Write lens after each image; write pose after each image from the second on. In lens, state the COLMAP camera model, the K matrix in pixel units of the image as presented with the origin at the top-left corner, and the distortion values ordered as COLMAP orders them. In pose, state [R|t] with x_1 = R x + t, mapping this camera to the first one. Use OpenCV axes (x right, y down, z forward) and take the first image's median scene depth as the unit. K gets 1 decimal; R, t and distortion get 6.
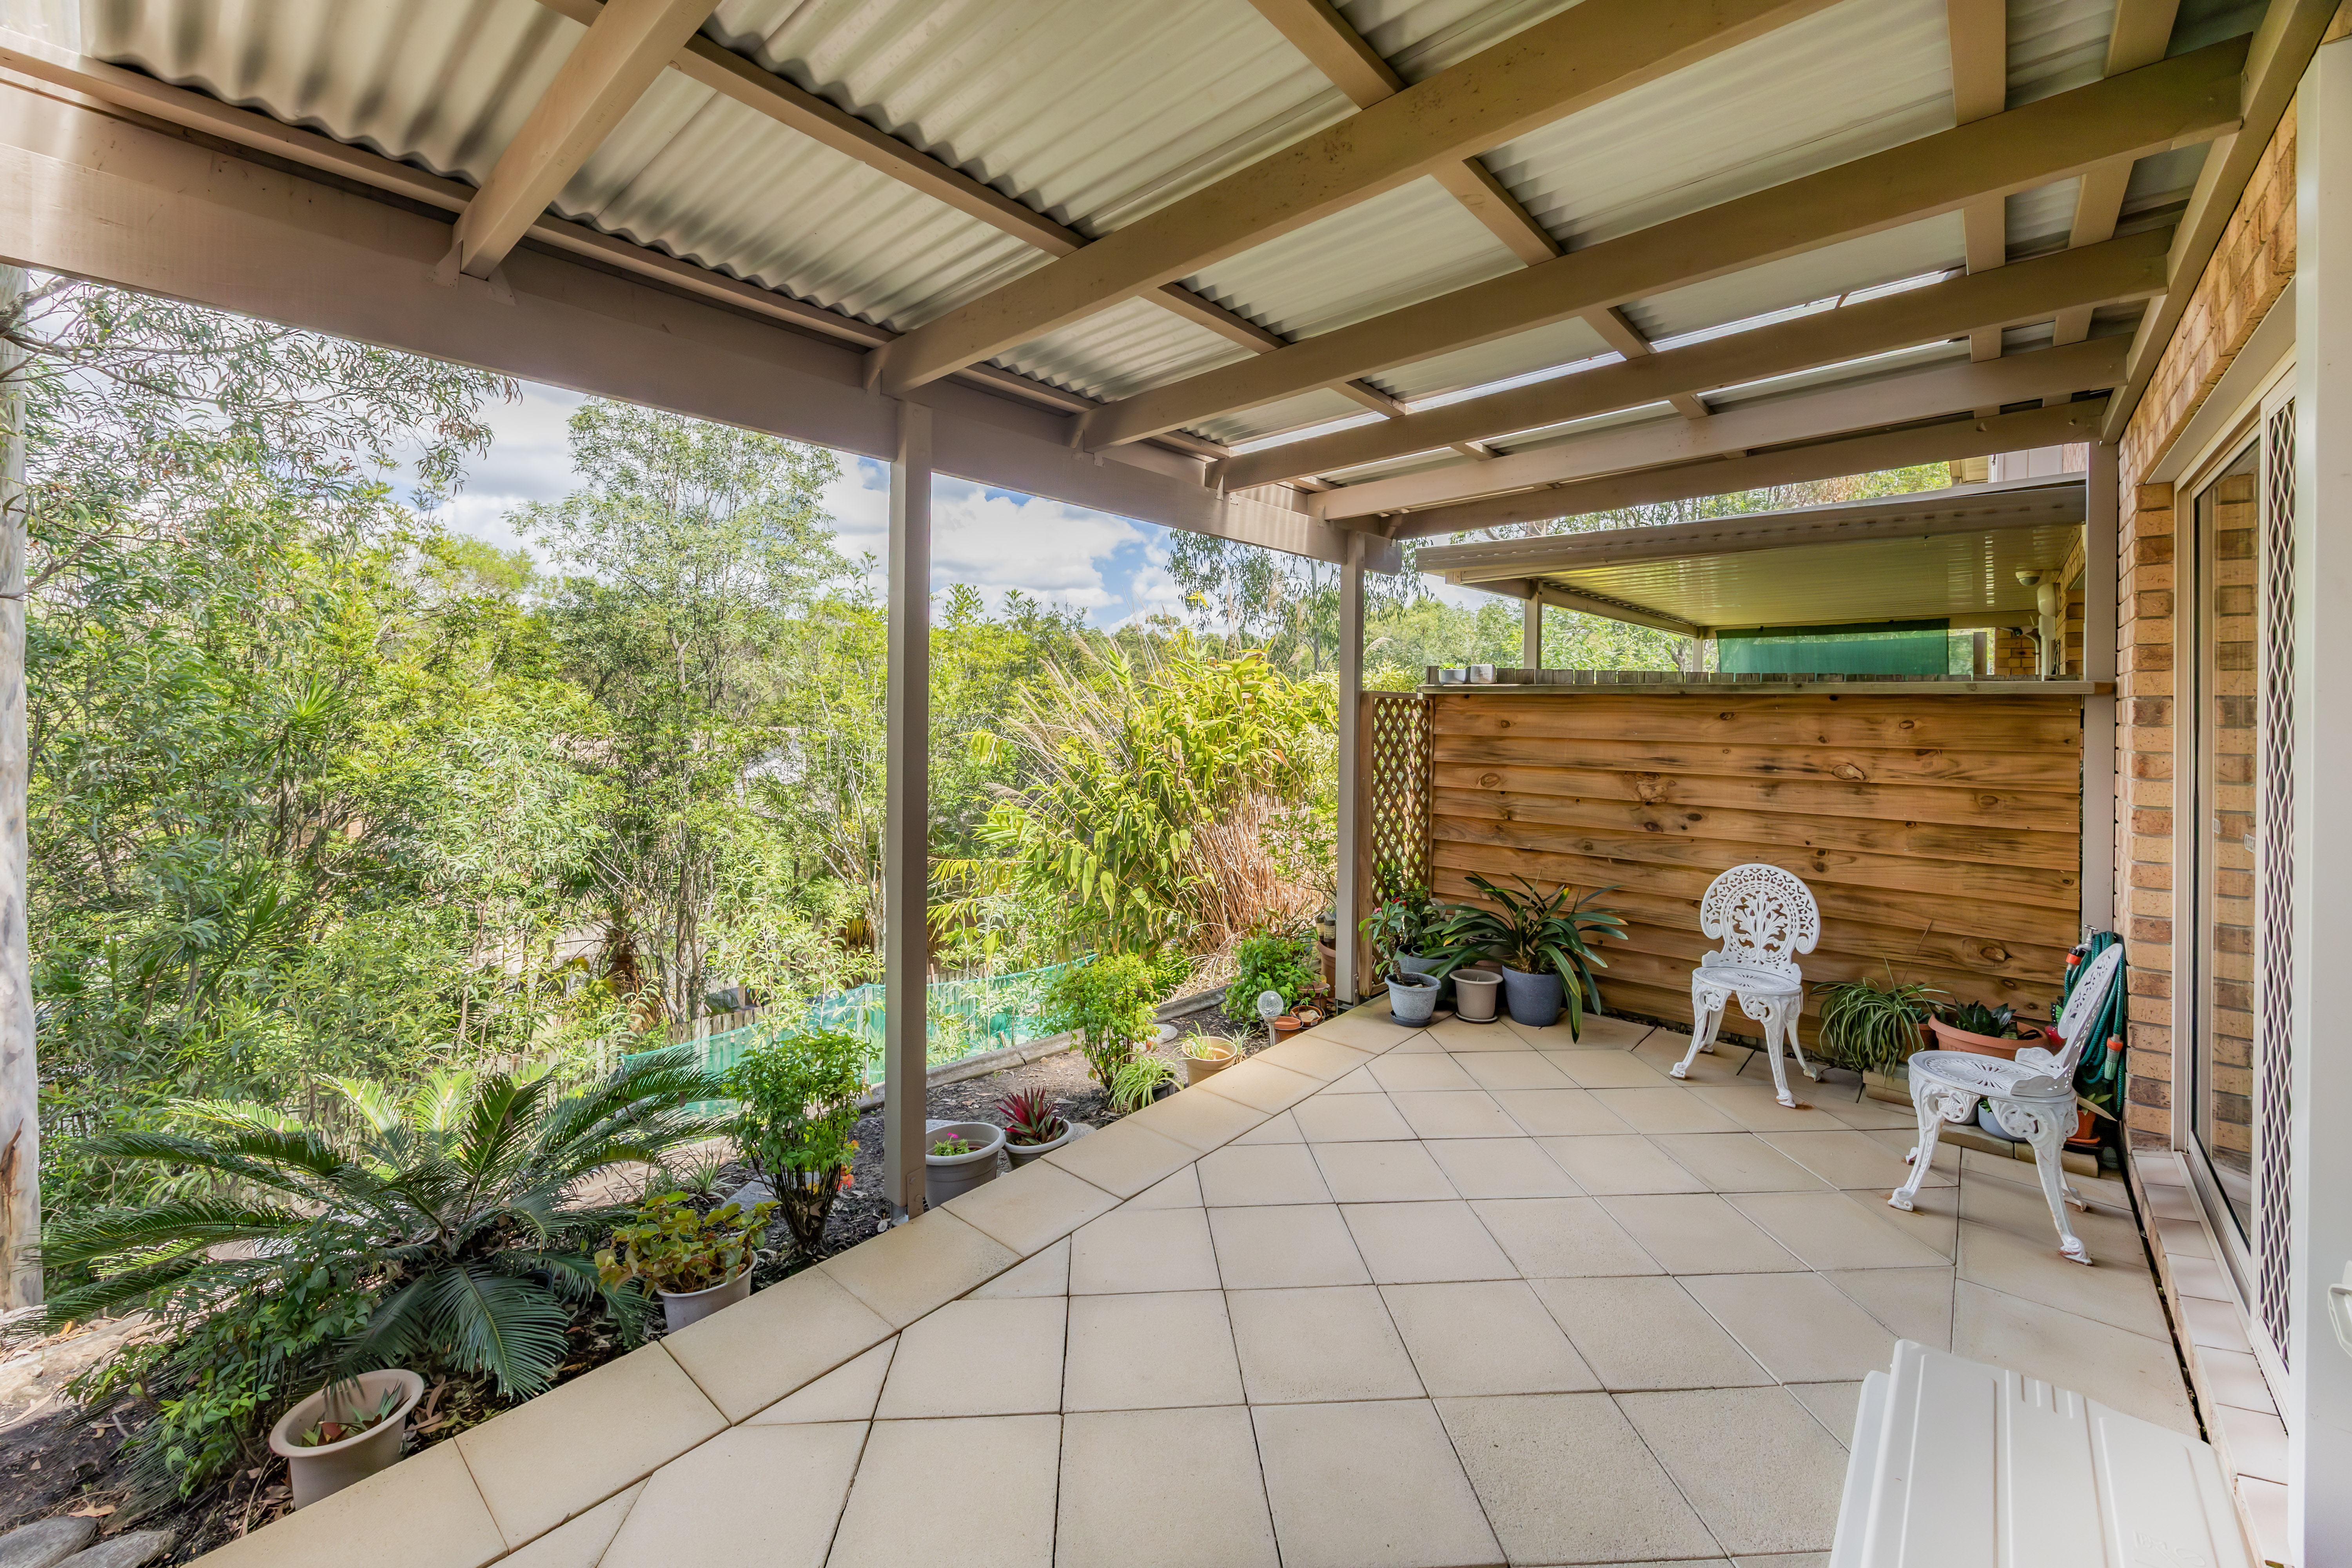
lens RADIAL K [[908.7, 0, 1176.0], [0, 908.7, 784.0], [0, 0, 1]] dist [-0.000436, -0.000130]
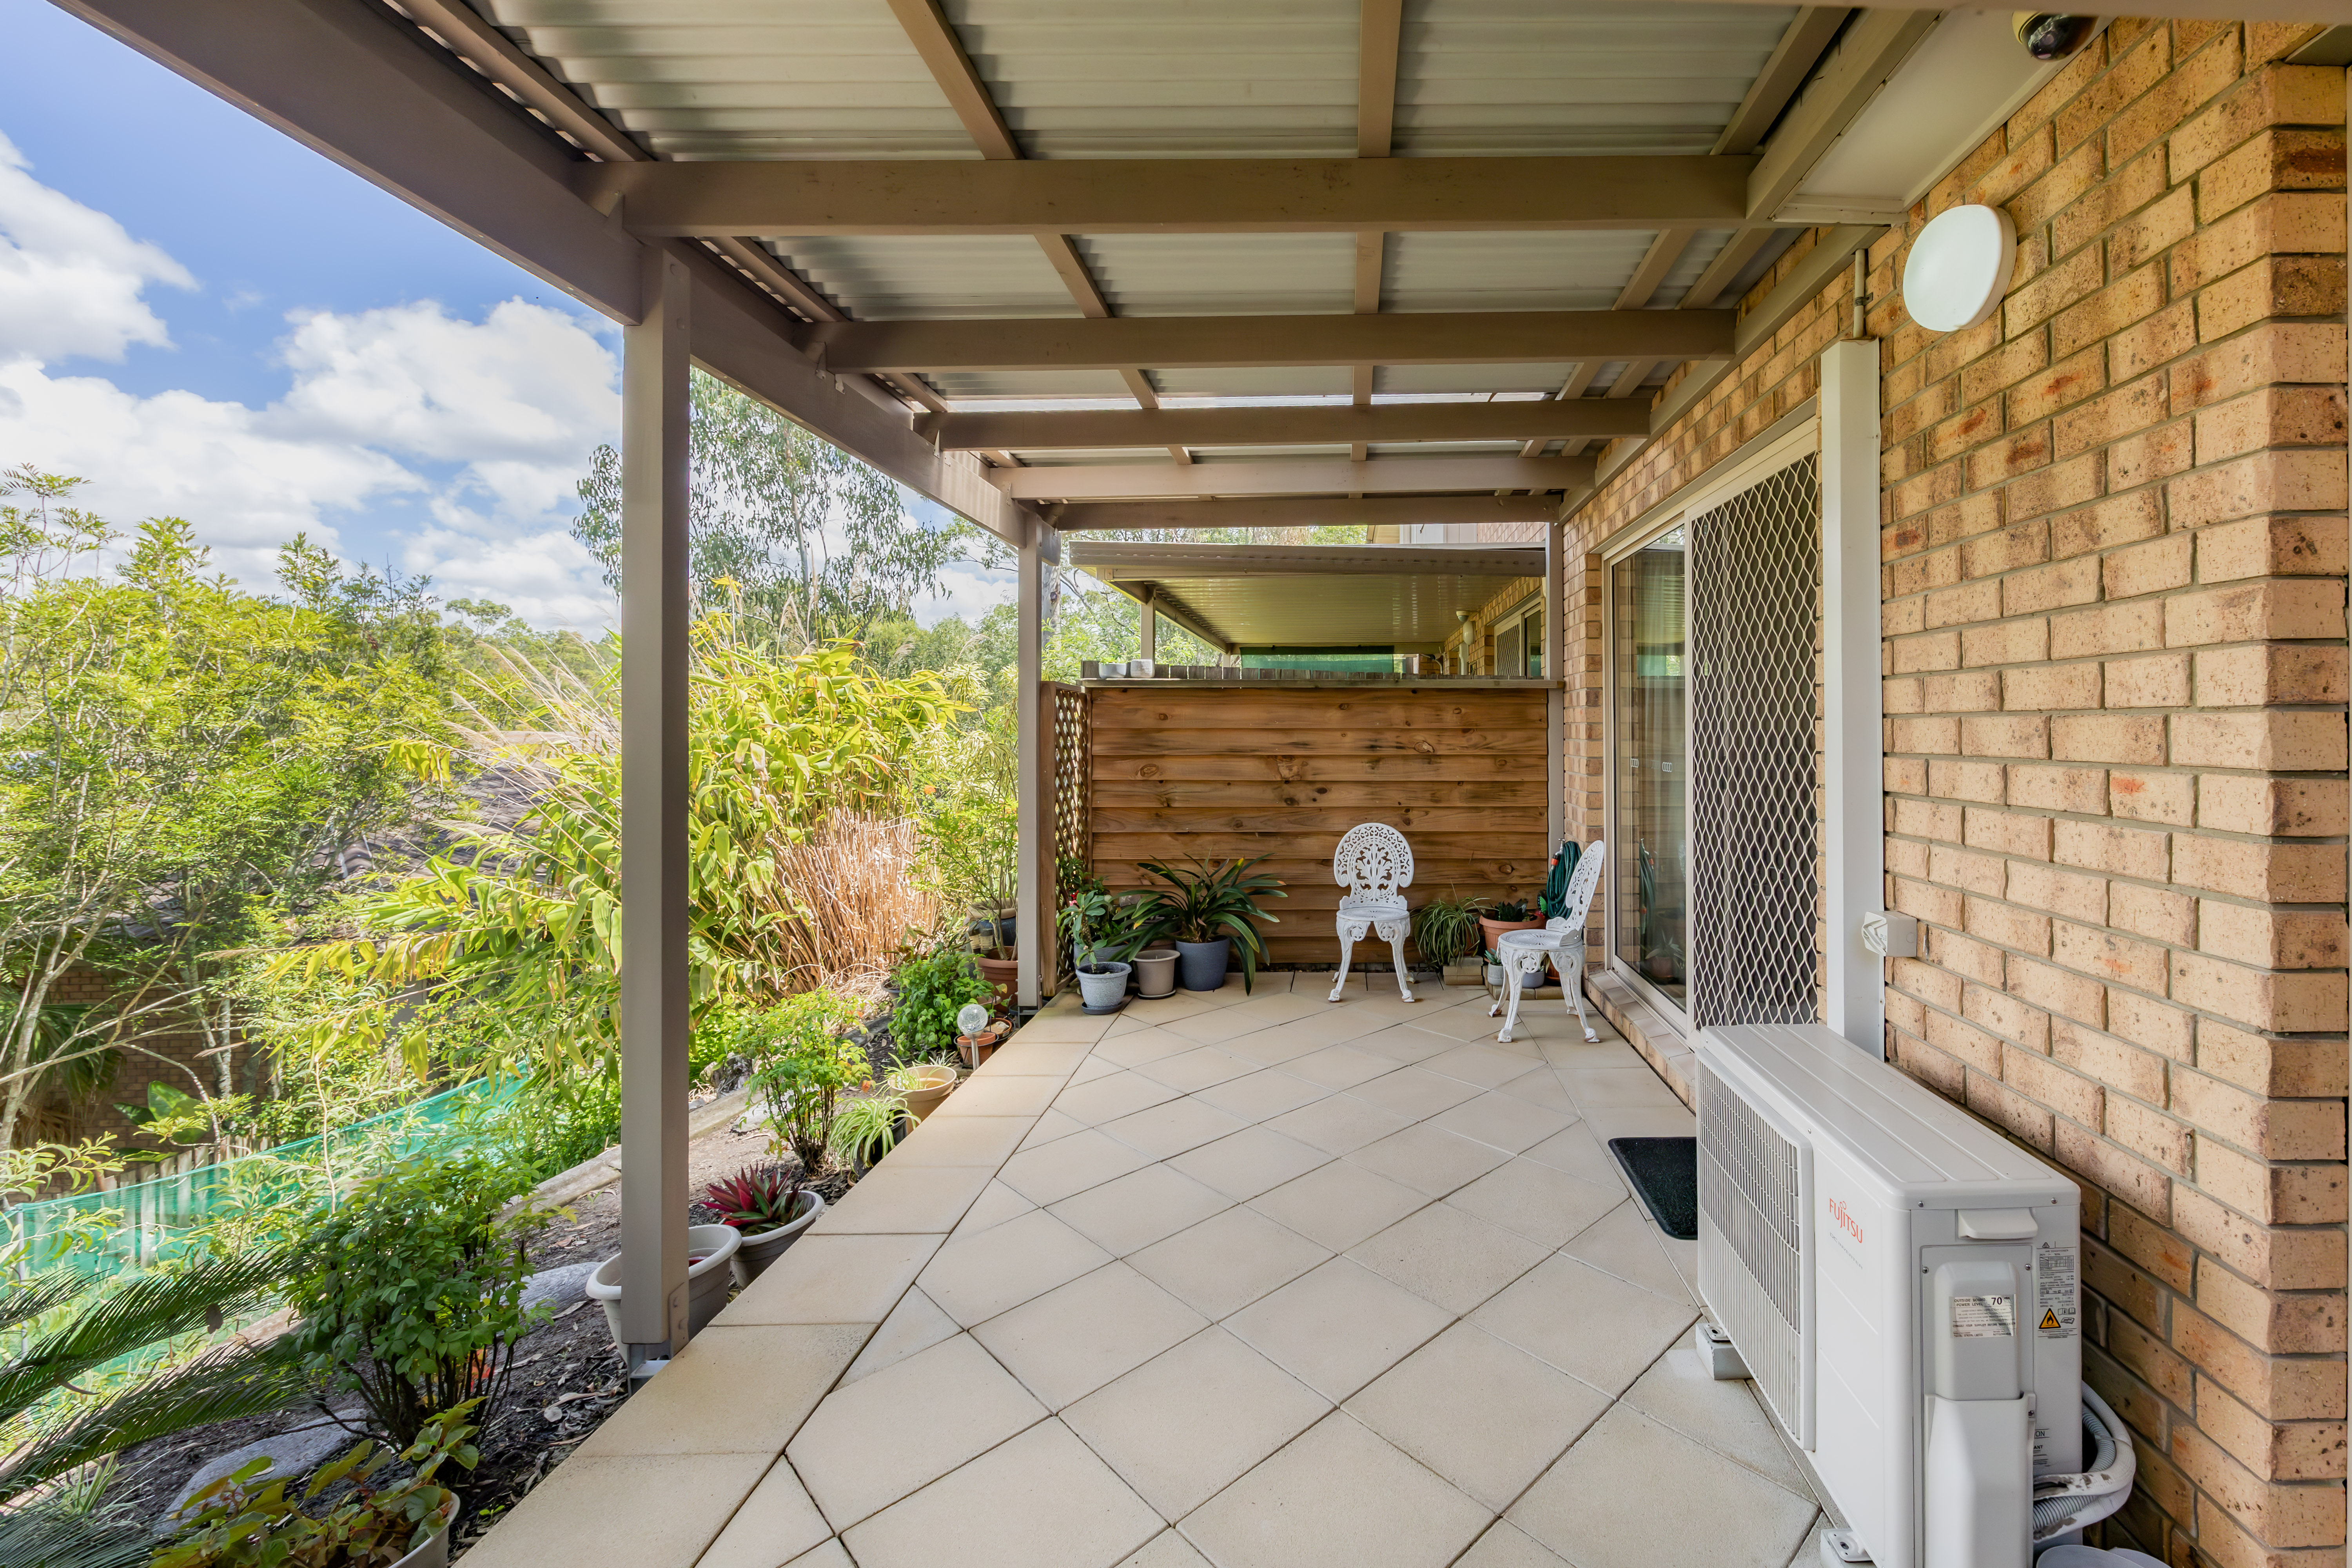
lens RADIAL K [[1061.3, 0, 1177.1], [0, 1061.3, 861.2], [0, 0, 1]] dist [-0.000160, 0.000106]
pose [[0.745581, -0.071457, 0.662573, -0.510512], [0.063629, 0.997326, 0.035959, 0.065624], [-0.663370, 0.015349, 0.748134, 0.062224]]
